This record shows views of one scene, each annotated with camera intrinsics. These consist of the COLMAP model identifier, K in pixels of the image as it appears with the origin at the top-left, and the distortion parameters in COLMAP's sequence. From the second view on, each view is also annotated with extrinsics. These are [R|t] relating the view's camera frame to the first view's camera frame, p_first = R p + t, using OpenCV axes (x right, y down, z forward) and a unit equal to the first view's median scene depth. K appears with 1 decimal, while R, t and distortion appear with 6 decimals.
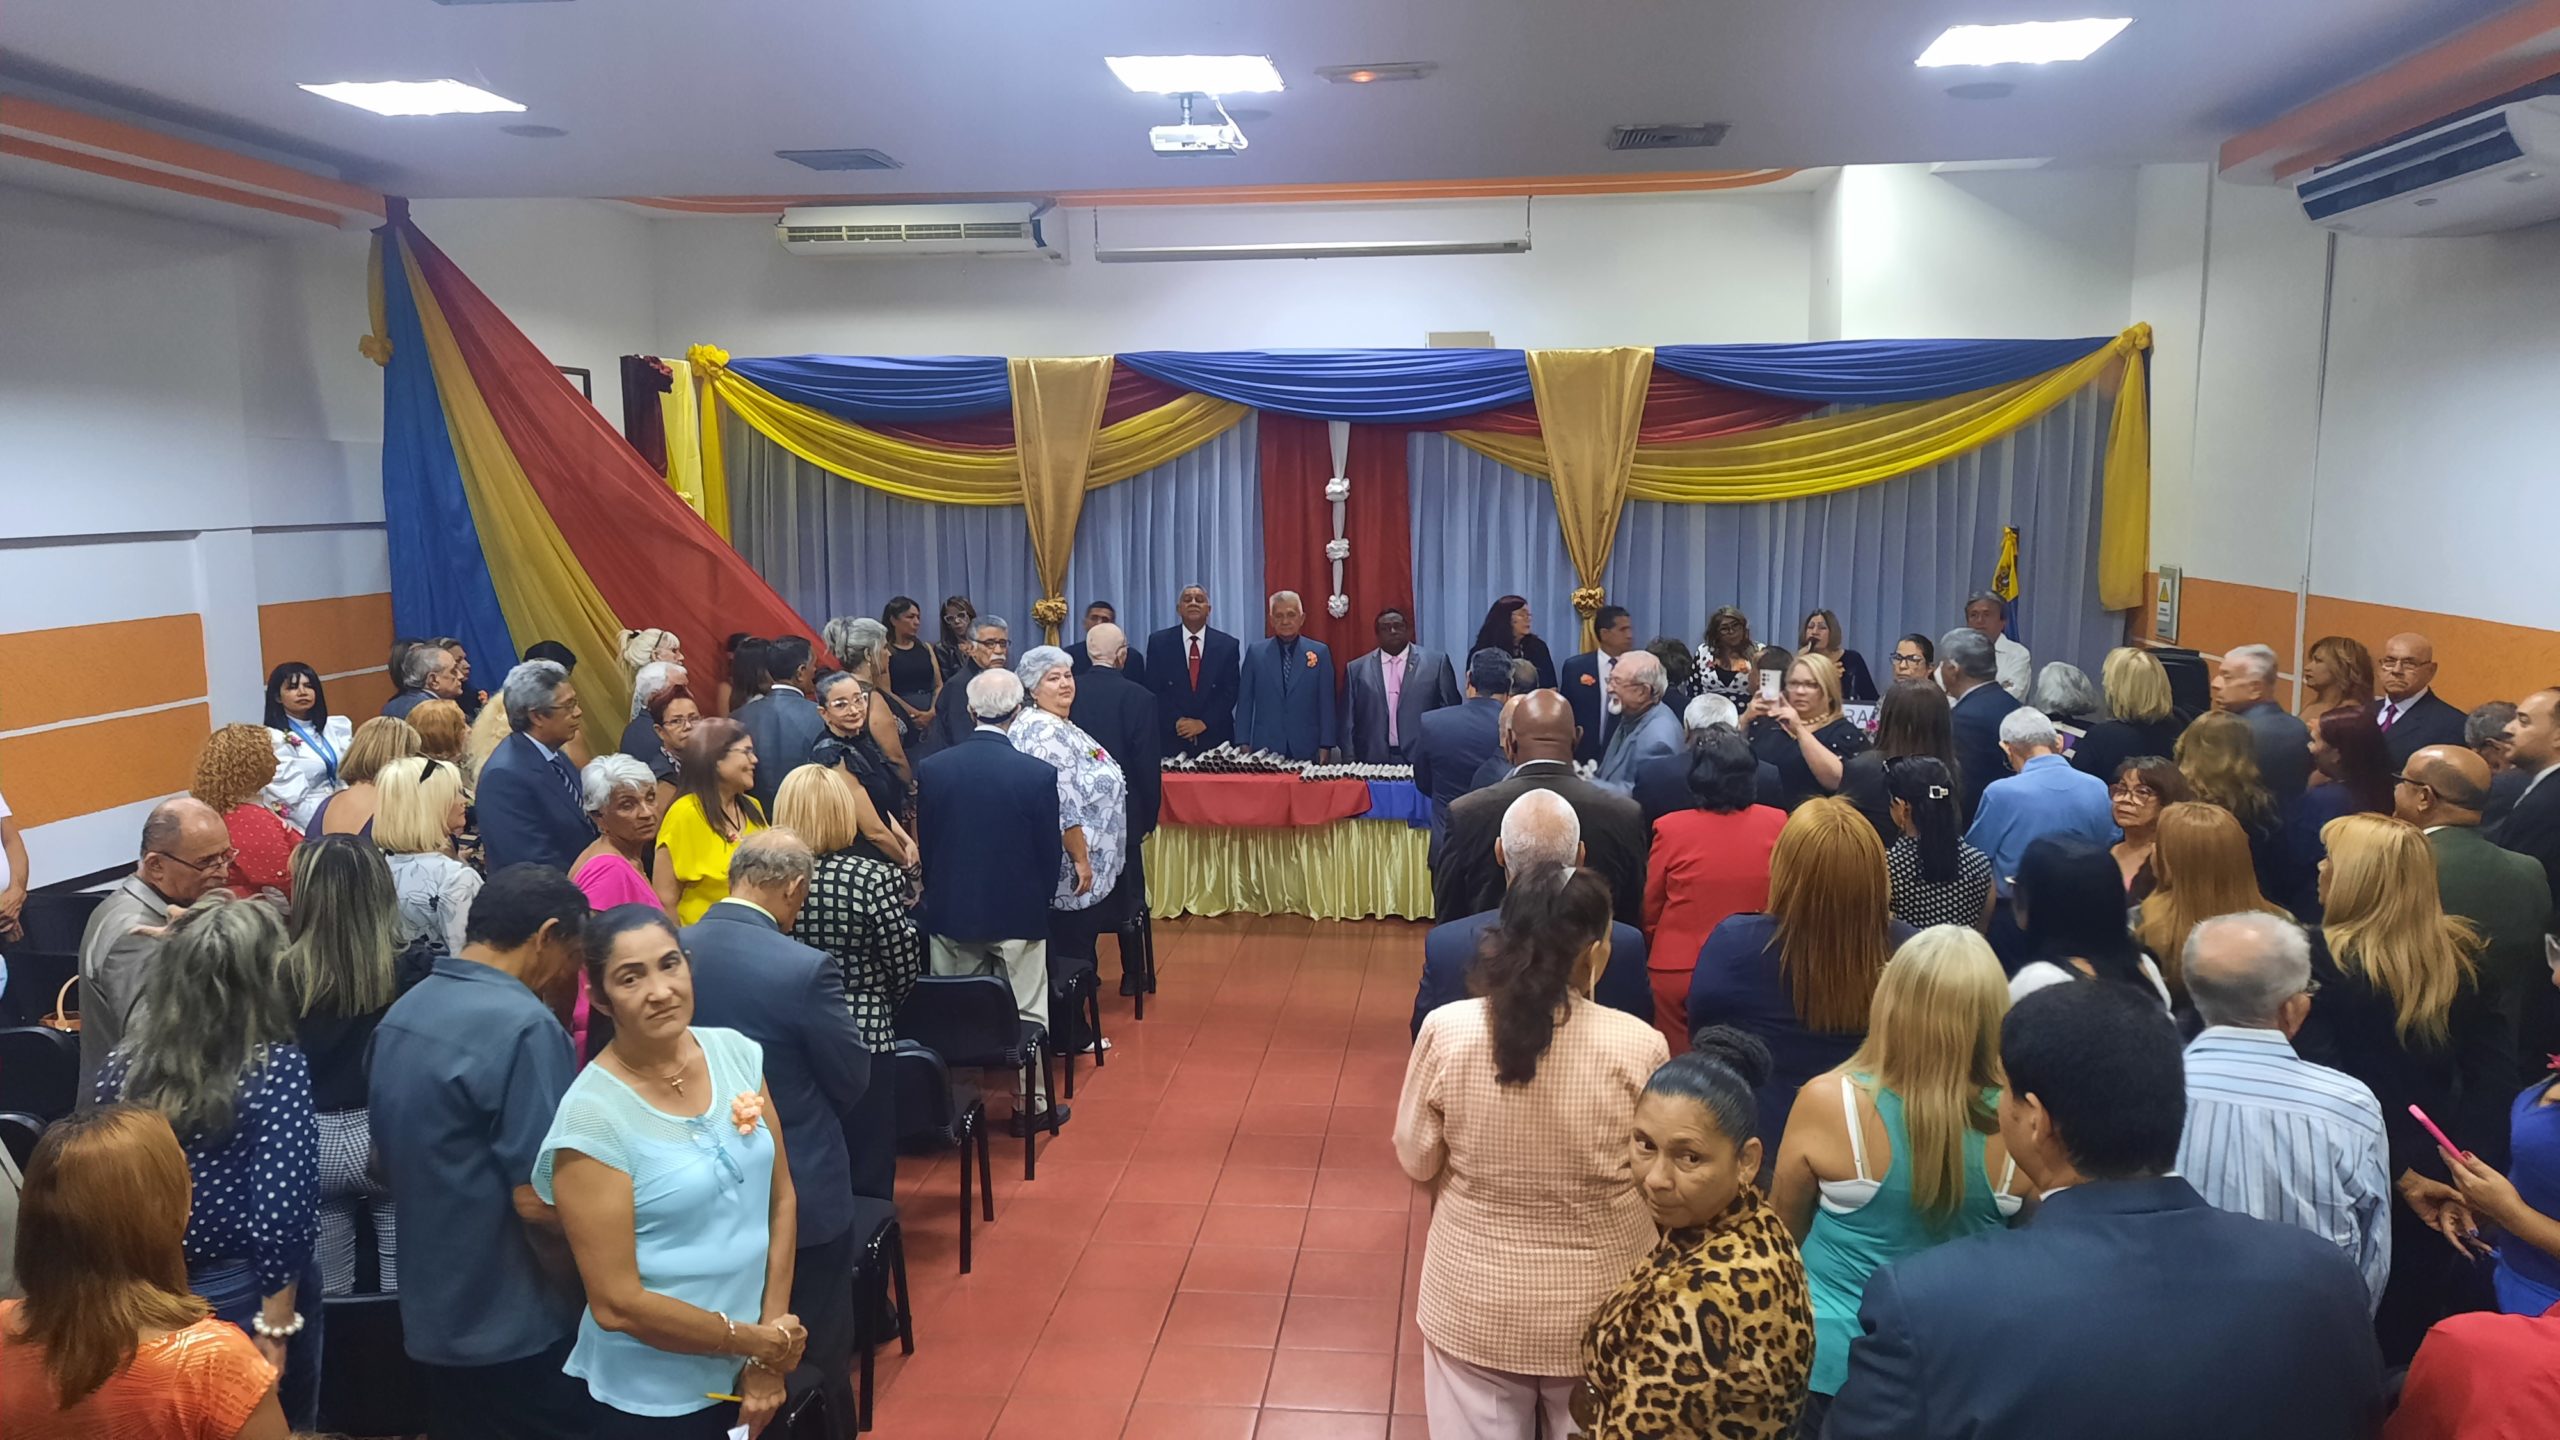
lens RADIAL K [[1870.4, 0, 1278.8], [0, 1870.4, 723.4], [0, 0, 1]] dist [0.040622, -0.000391]
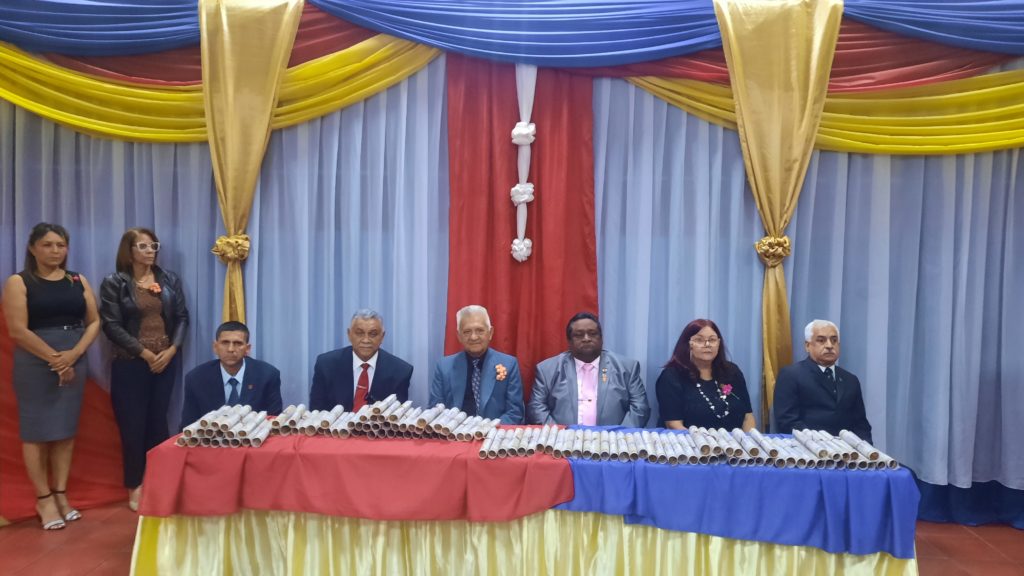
lens RADIAL K [[748.2, 0, 509.3], [0, 748.2, 288.0], [0, 0, 1]] dist [0.040622, -0.000391]
pose [[0.998375, 0.023903, 0.051731, 0.004912], [-0.020060, 0.997087, -0.073585, -0.012501], [-0.053339, 0.072427, 0.995946, 0.606236]]
